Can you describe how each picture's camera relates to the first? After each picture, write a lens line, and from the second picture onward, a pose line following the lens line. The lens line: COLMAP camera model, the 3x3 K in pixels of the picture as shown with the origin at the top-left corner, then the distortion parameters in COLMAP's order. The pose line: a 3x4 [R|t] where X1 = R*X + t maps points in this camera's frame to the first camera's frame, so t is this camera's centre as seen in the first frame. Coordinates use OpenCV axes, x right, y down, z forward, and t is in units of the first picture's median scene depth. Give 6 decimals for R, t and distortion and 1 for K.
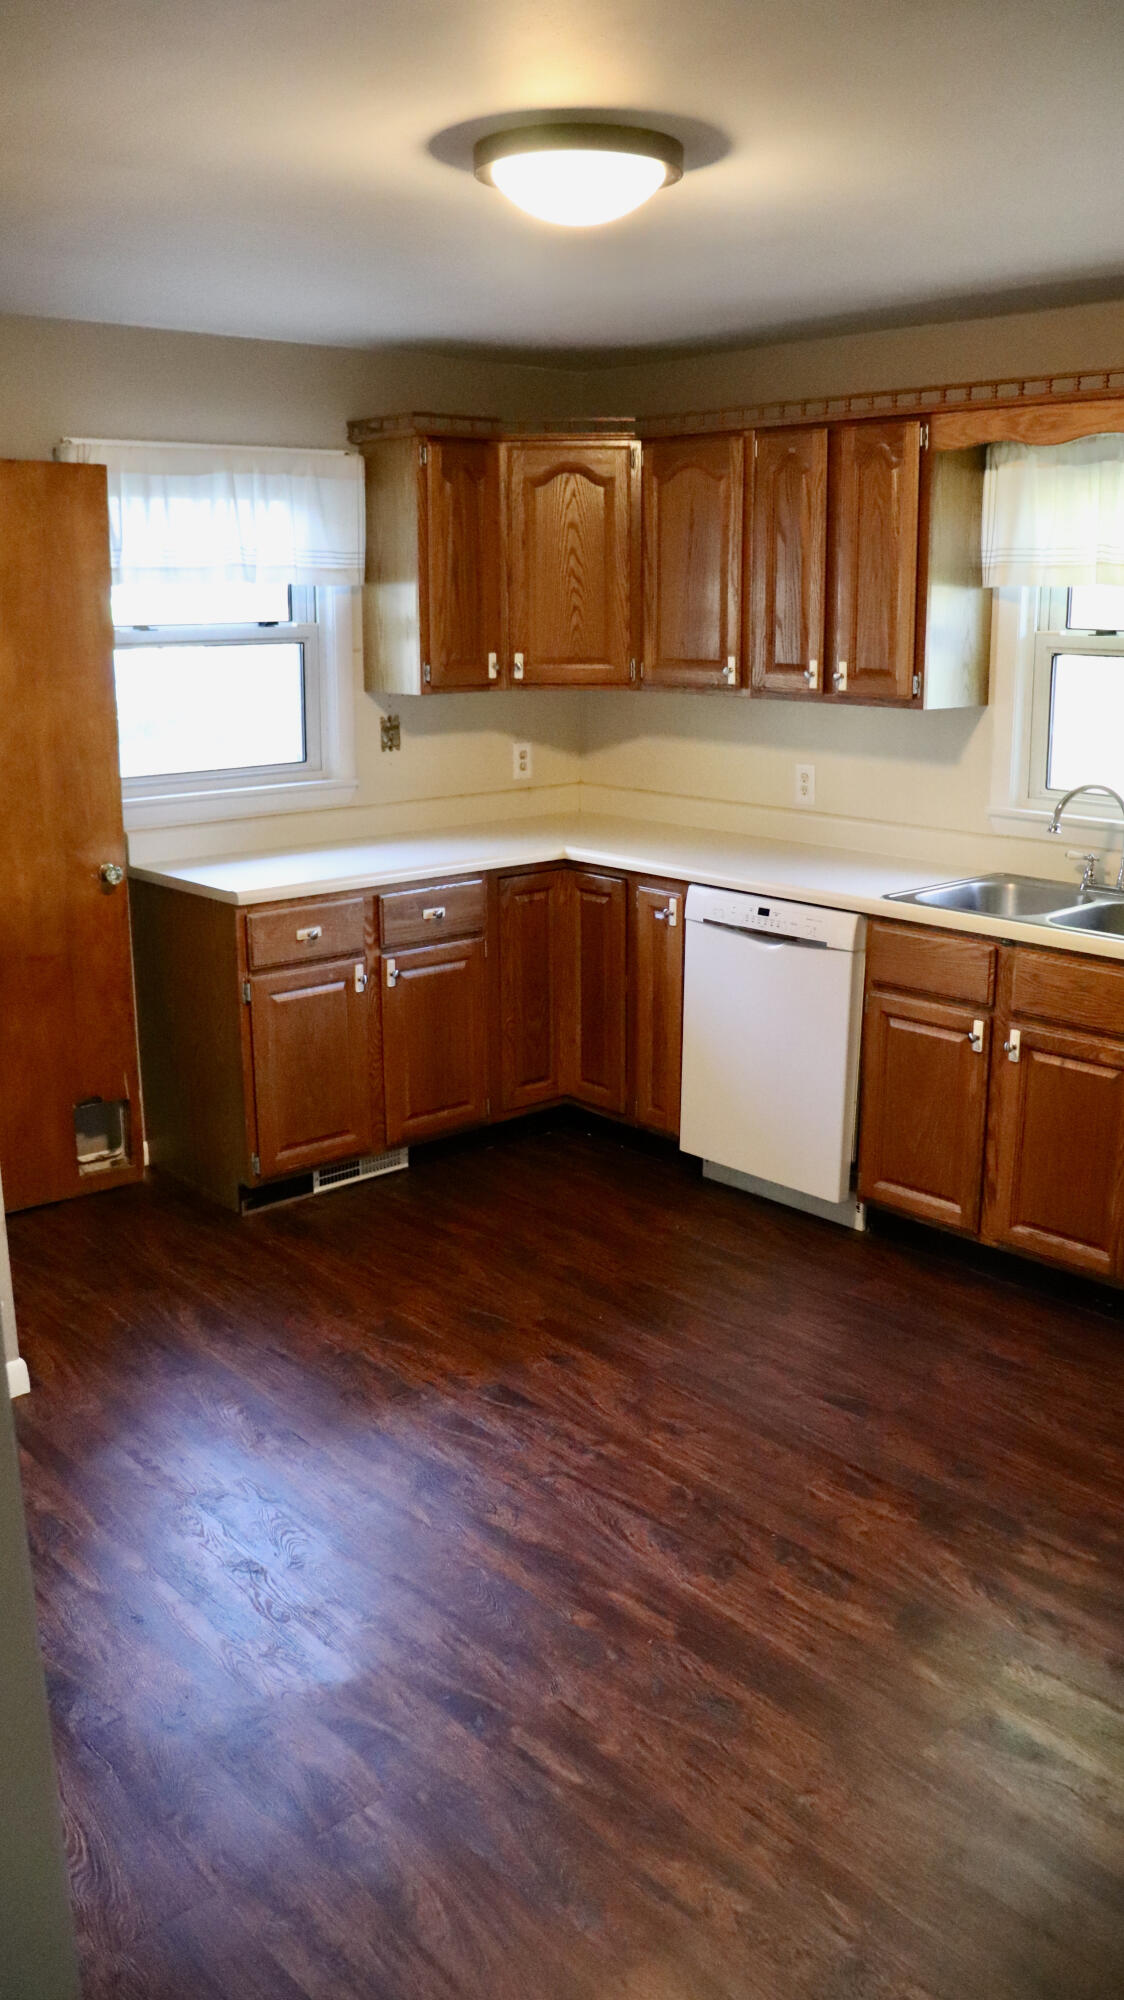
lens RADIAL K [[1646.7, 0, 562.0], [0, 1646.7, 1000.0], [0, 0, 1]] dist [-0.176960, 0.154731]
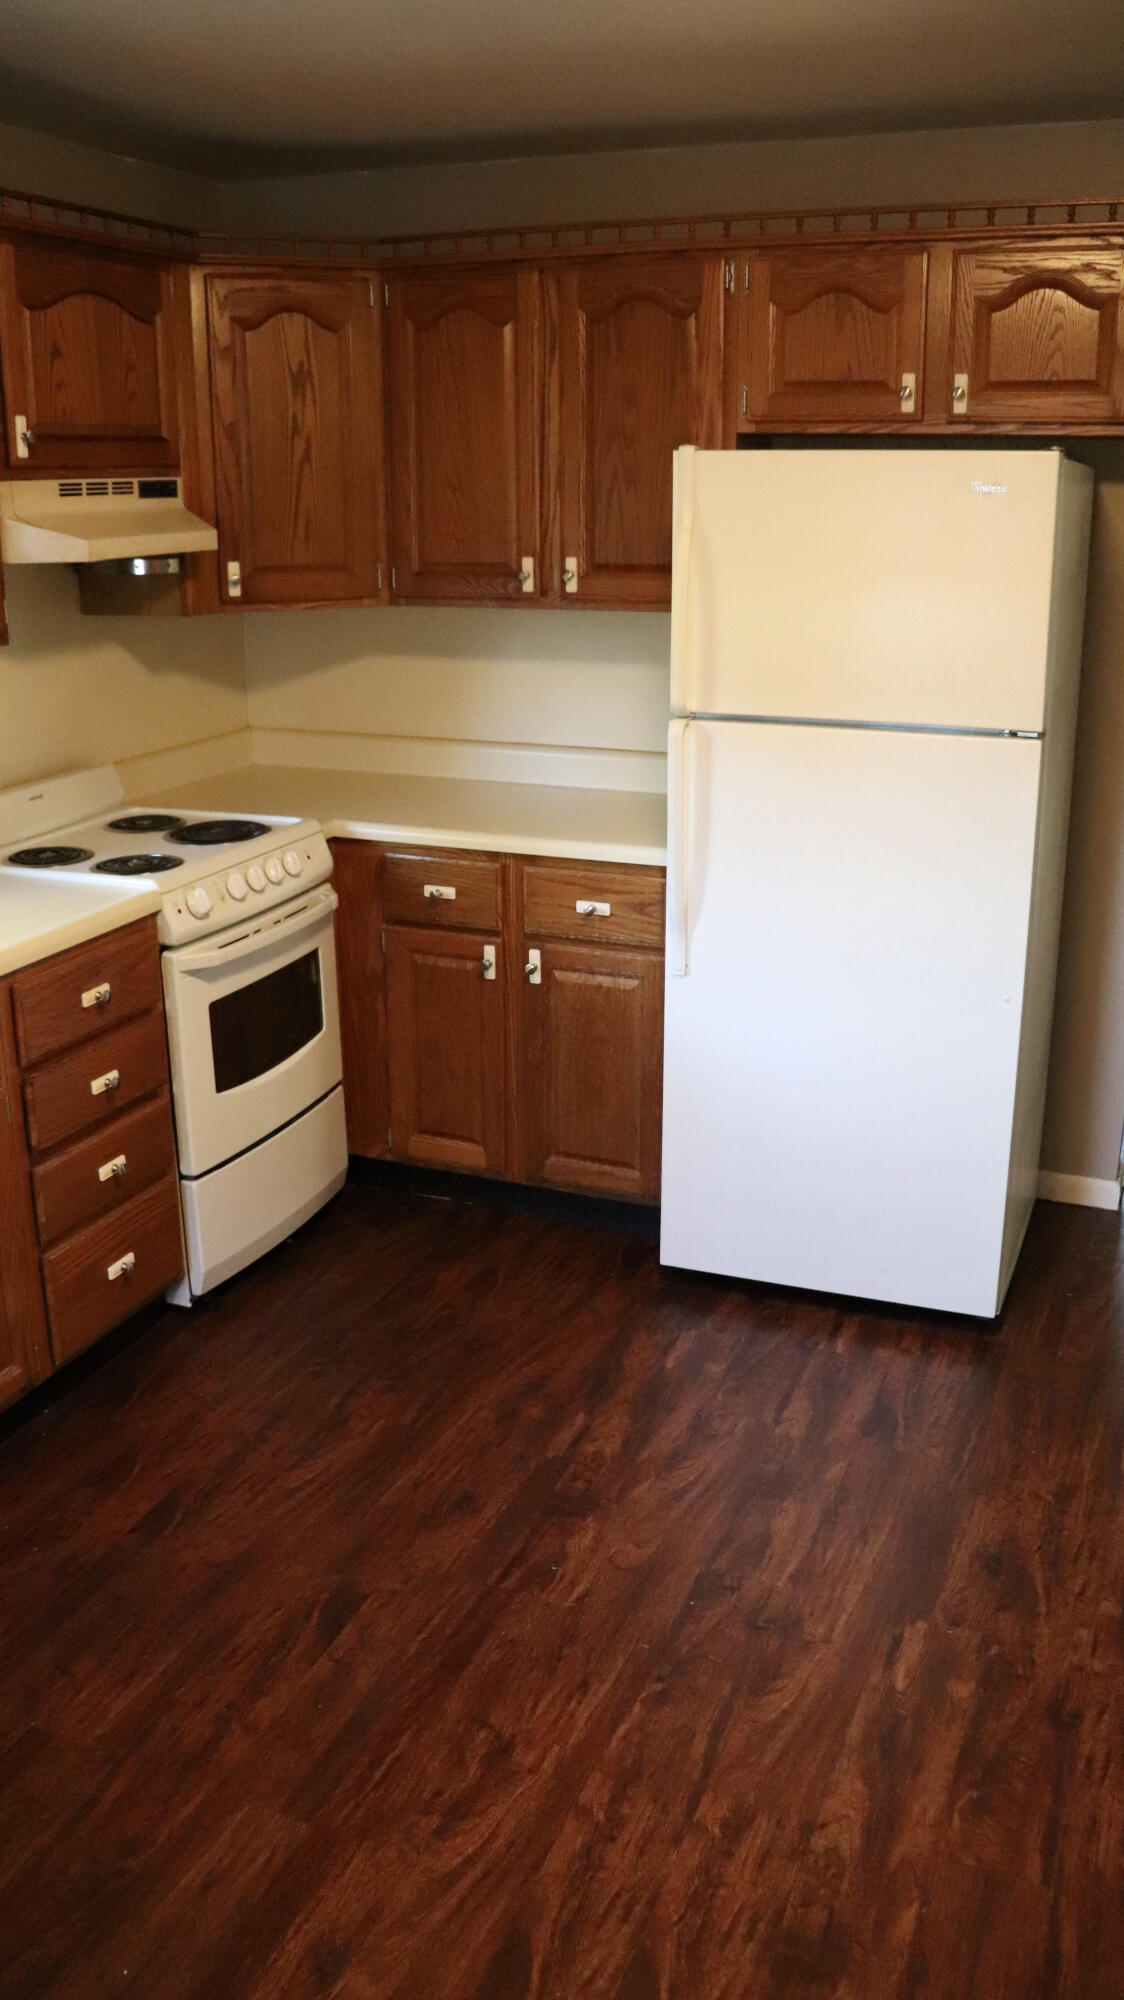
lens RADIAL K [[1646.7, 0, 562.0], [0, 1646.7, 1000.0], [0, 0, 1]] dist [-0.176960, 0.154731]
pose [[-0.442843, -0.271123, 0.854624, -0.364362], [0.219239, 0.891504, 0.396427, -0.231668], [-0.869382, 0.362922, -0.335355, 0.934358]]
